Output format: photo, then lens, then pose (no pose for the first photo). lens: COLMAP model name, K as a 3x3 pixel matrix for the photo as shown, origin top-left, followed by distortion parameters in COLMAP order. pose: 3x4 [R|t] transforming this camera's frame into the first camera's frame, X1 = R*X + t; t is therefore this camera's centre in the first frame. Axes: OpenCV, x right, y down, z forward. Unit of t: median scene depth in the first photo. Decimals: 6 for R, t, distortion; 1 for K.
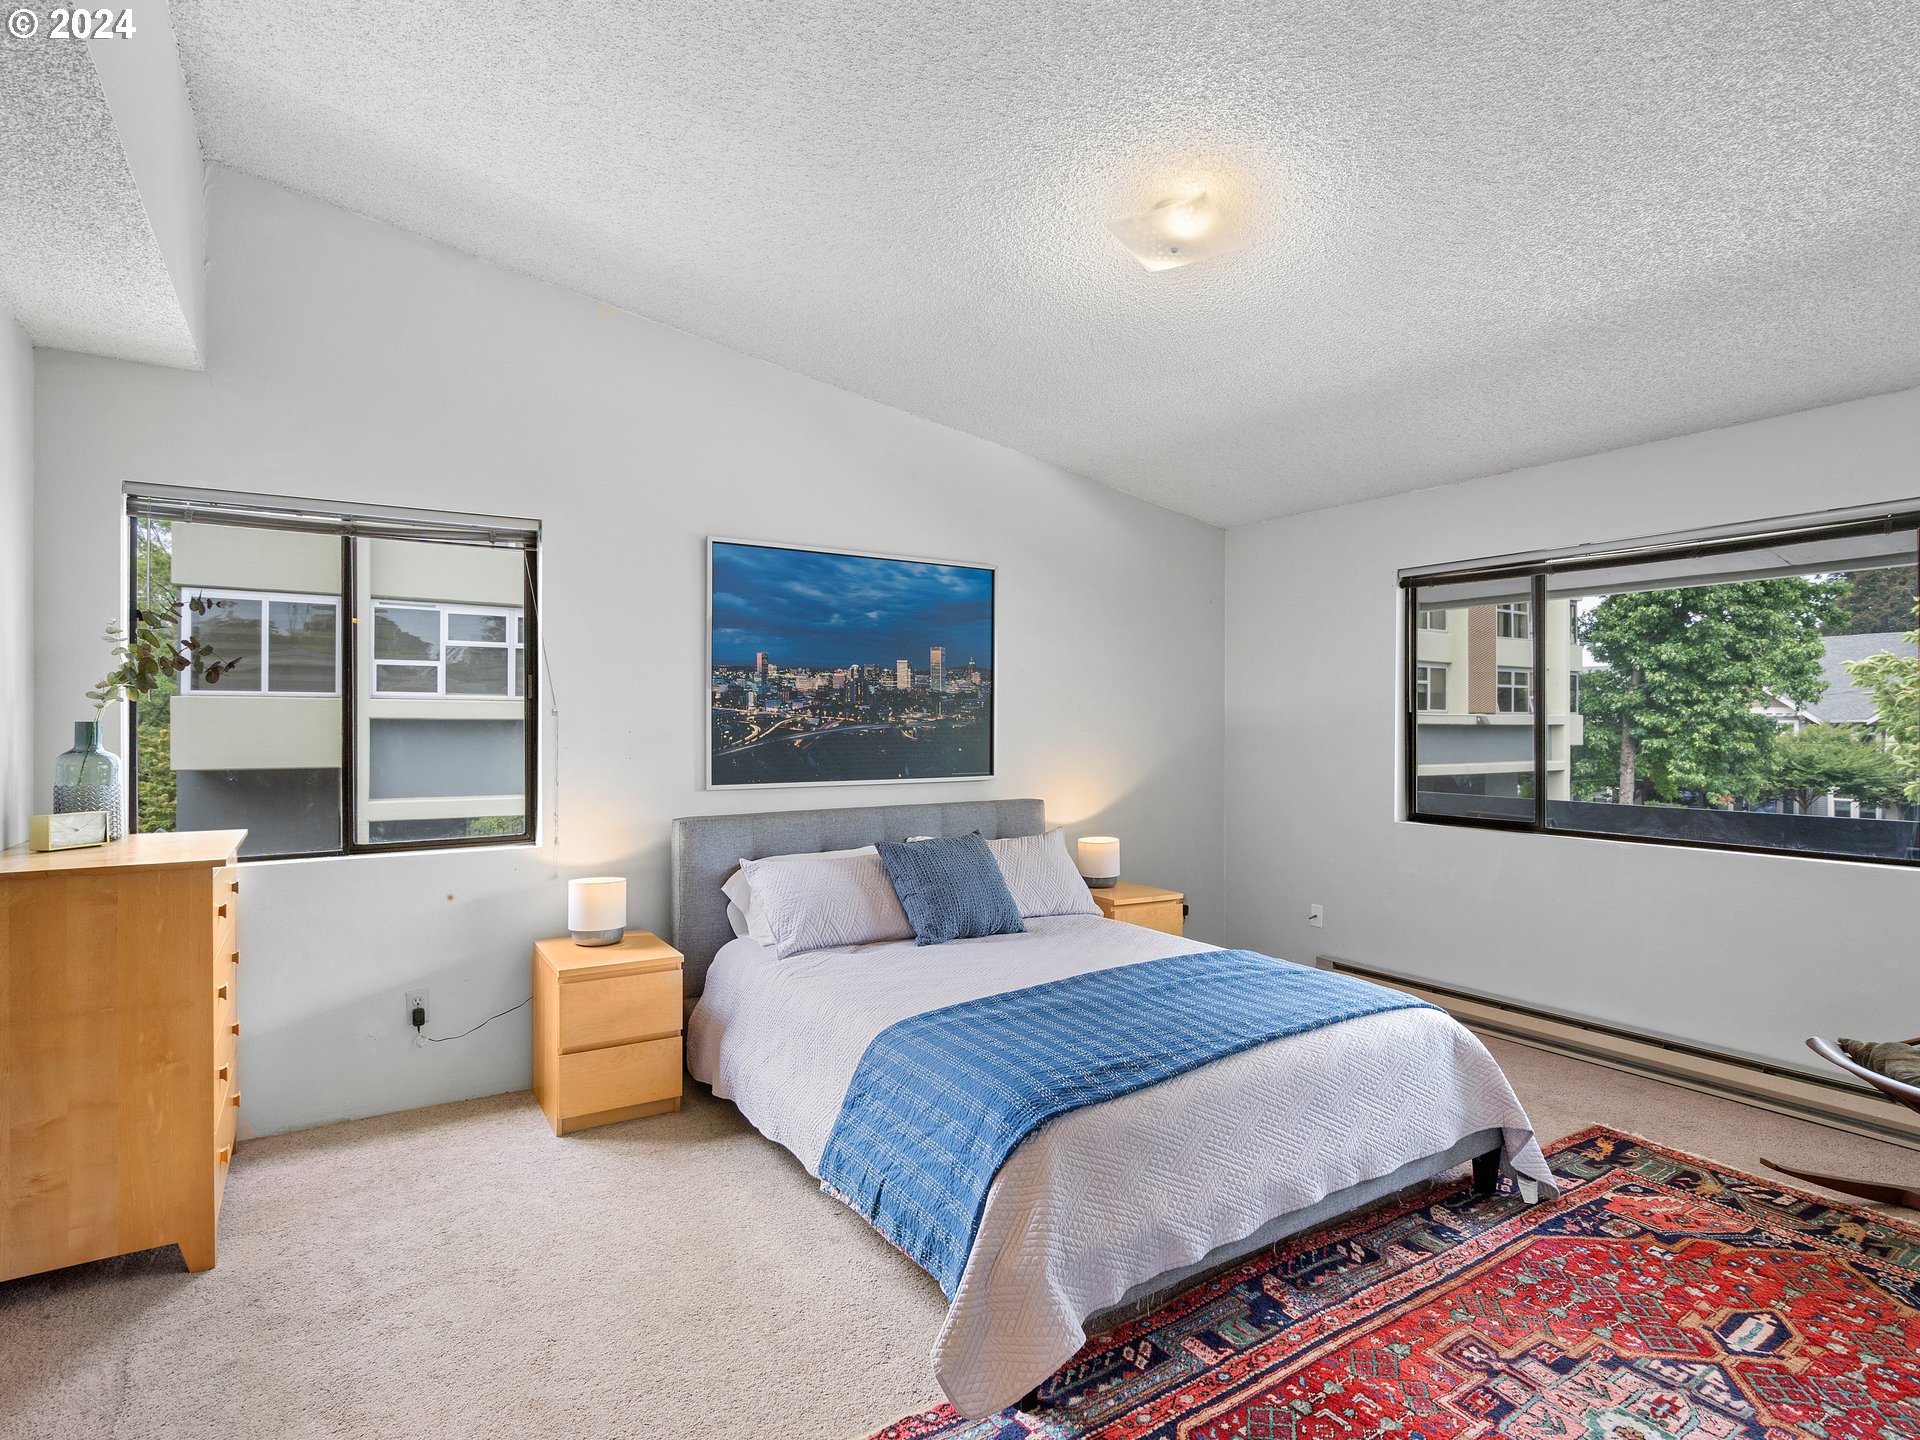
lens RADIAL K [[1013.0, 0, 974.2], [0, 1013.0, 726.5], [0, 0, 1]] dist [-0.000331, -0.000093]
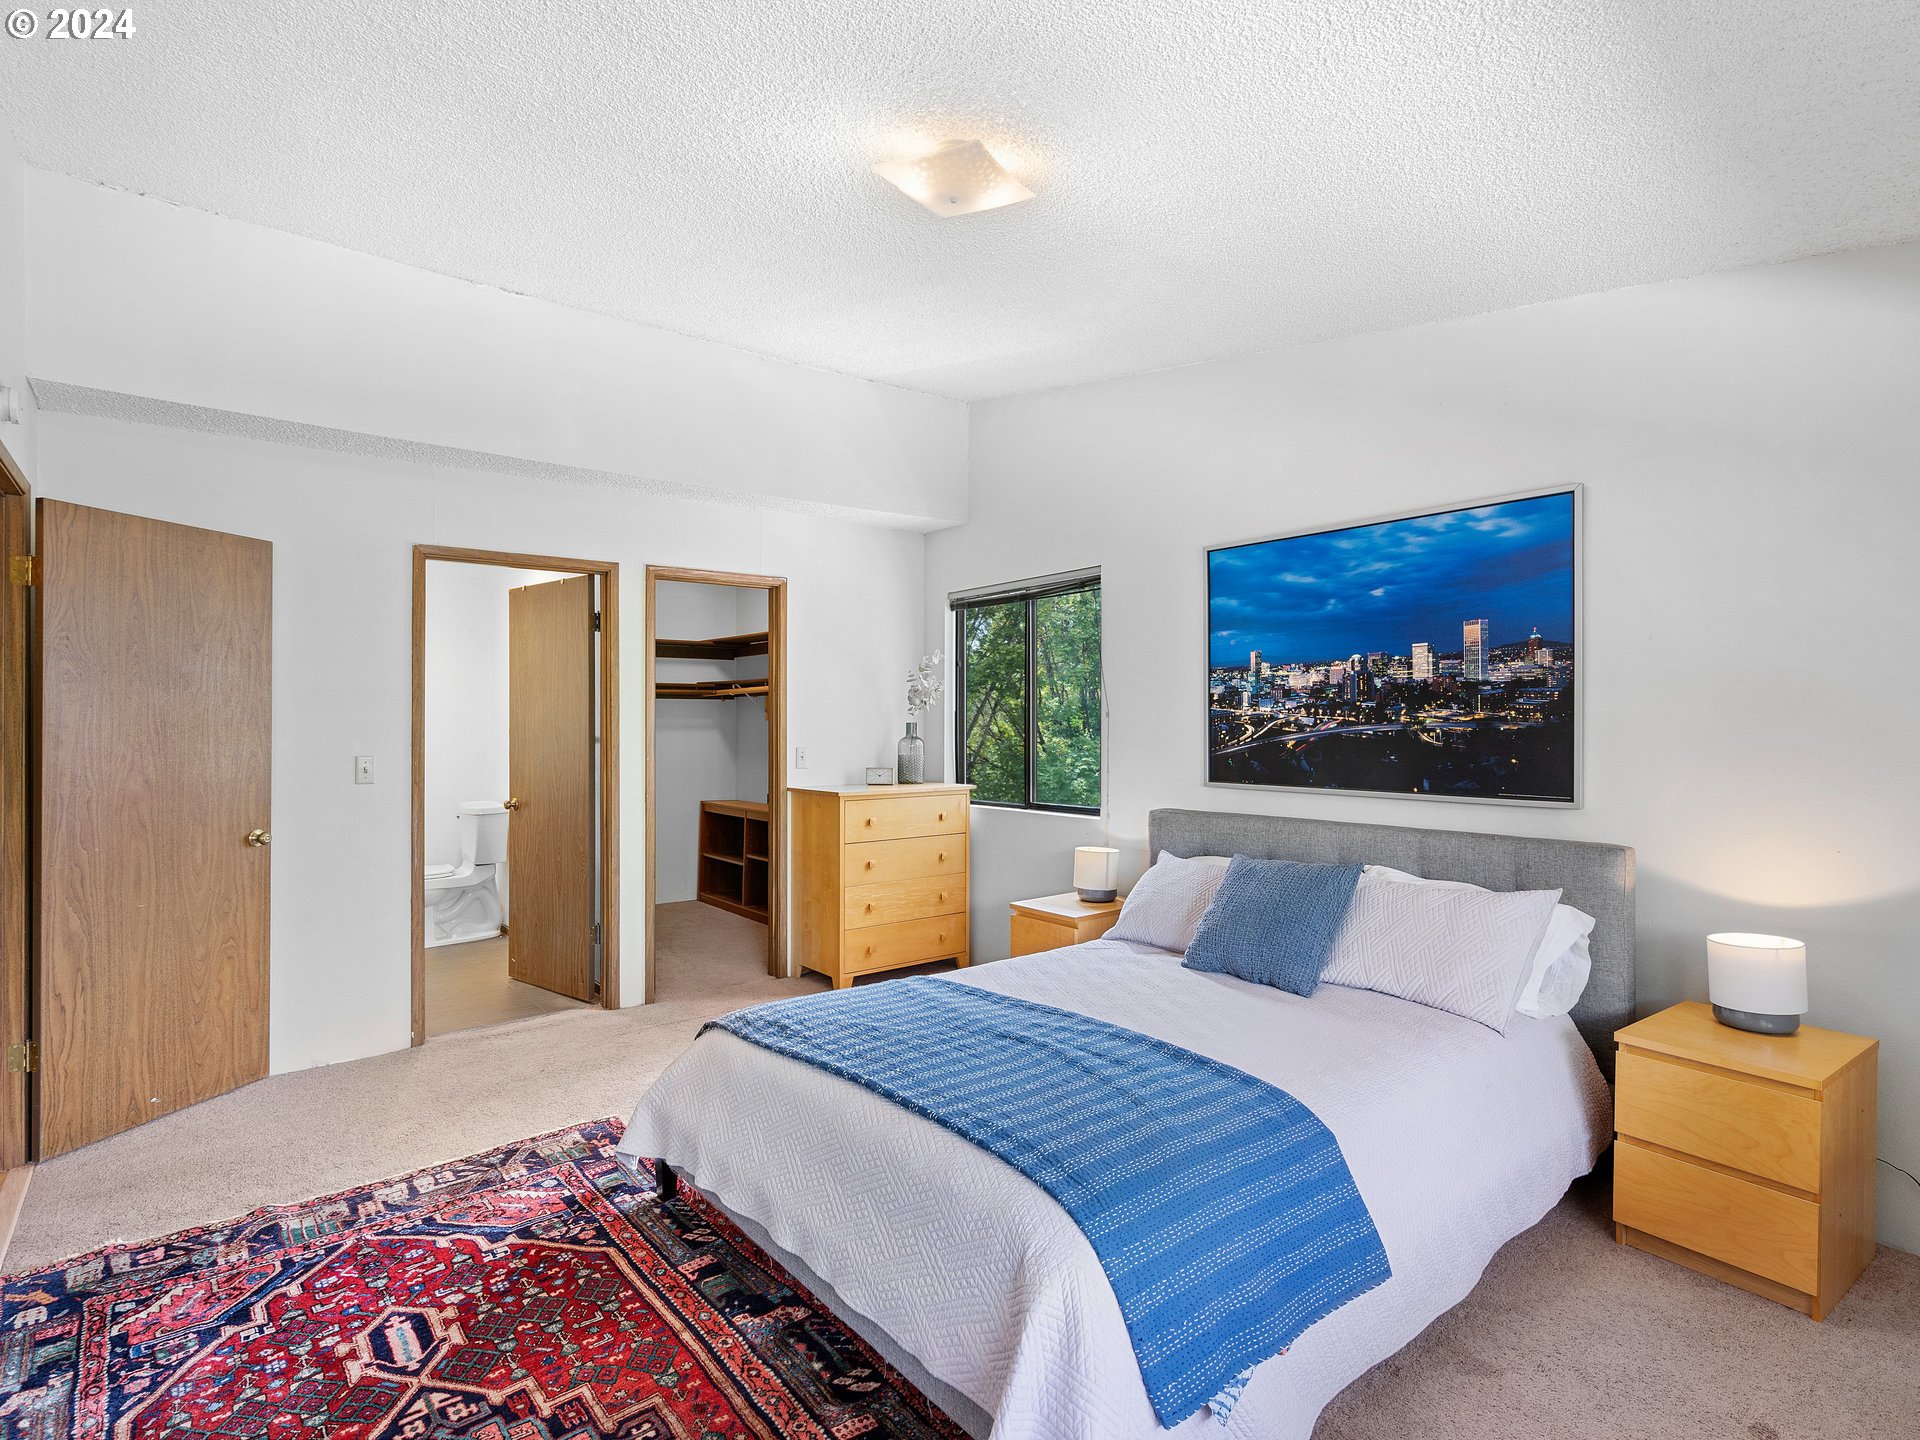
lens RADIAL K [[1013.0, 0, 974.2], [0, 1013.0, 726.5], [0, 0, 1]] dist [-0.000331, -0.000093]
pose [[0.079975, 0.007290, -0.996770, 0.749094], [0.000141, 0.999973, 0.007325, -0.007351], [0.996797, -0.000726, 0.079971, 0.649648]]
